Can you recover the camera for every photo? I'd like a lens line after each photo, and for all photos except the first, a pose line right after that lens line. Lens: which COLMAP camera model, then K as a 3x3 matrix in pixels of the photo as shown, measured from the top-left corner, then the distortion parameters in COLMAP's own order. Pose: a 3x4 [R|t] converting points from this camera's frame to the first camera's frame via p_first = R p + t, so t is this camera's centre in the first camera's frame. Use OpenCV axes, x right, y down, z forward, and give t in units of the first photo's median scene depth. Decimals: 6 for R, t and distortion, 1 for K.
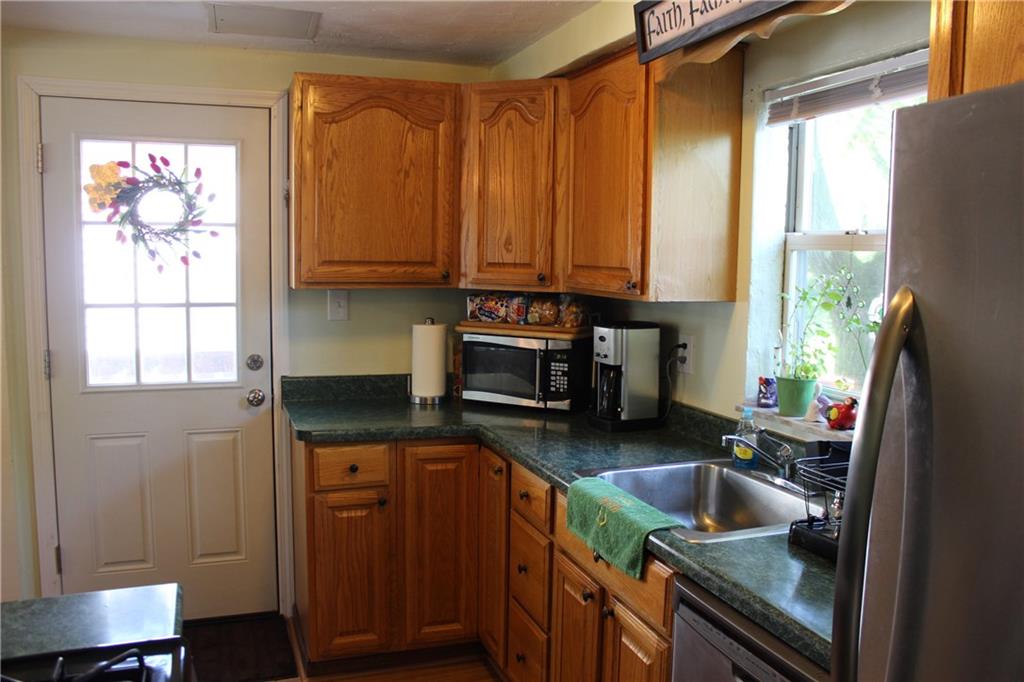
lens RADIAL K [[829.0, 0, 520.8], [0, 829.0, 347.1], [0, 0, 1]] dist [-0.151866, 0.135612]
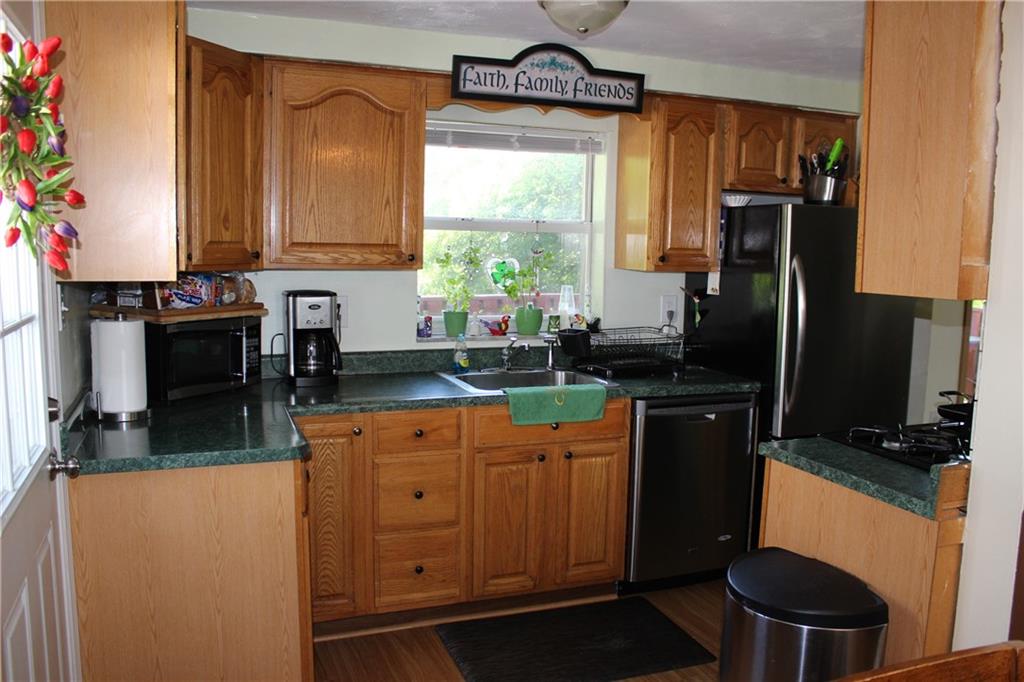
lens RADIAL K [[829.0, 0, 520.8], [0, 829.0, 347.1], [0, 0, 1]] dist [-0.151866, 0.135612]
pose [[0.006258, -0.143413, 0.989643, -0.951106], [0.082378, 0.986373, 0.142418, -0.087731], [-0.996582, 0.080634, 0.017987, 0.659473]]
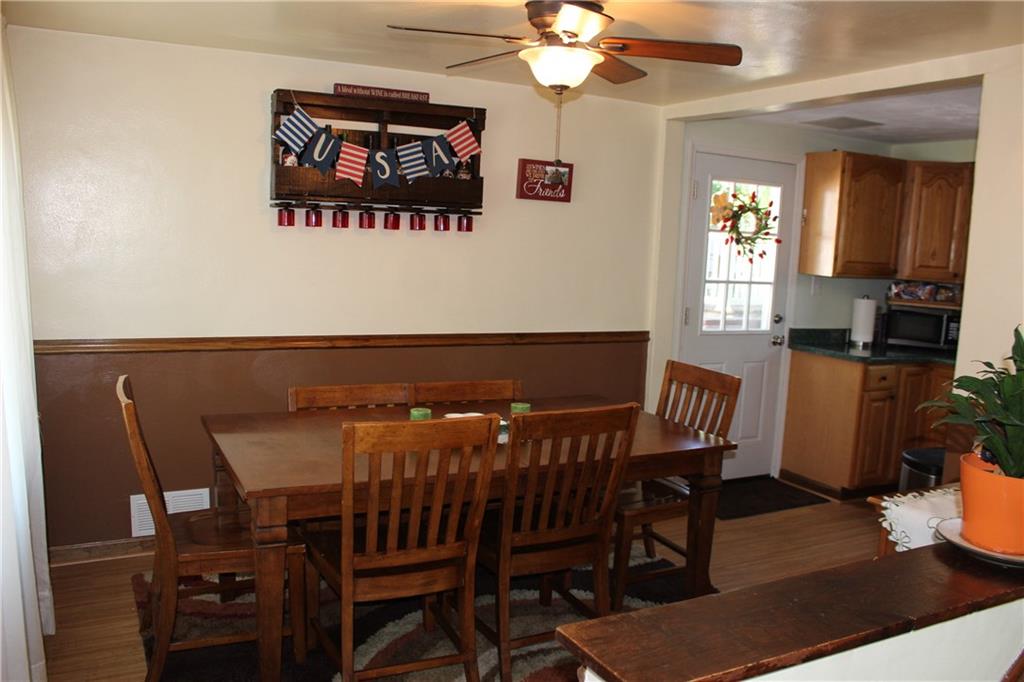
lens RADIAL K [[829.0, 0, 520.8], [0, 829.0, 347.1], [0, 0, 1]] dist [-0.151866, 0.135612]
pose [[0.992610, 0.016865, 0.120174, -1.095166], [-0.020593, 0.999342, 0.029842, 0.038837], [-0.119591, -0.032096, 0.992304, -0.604761]]
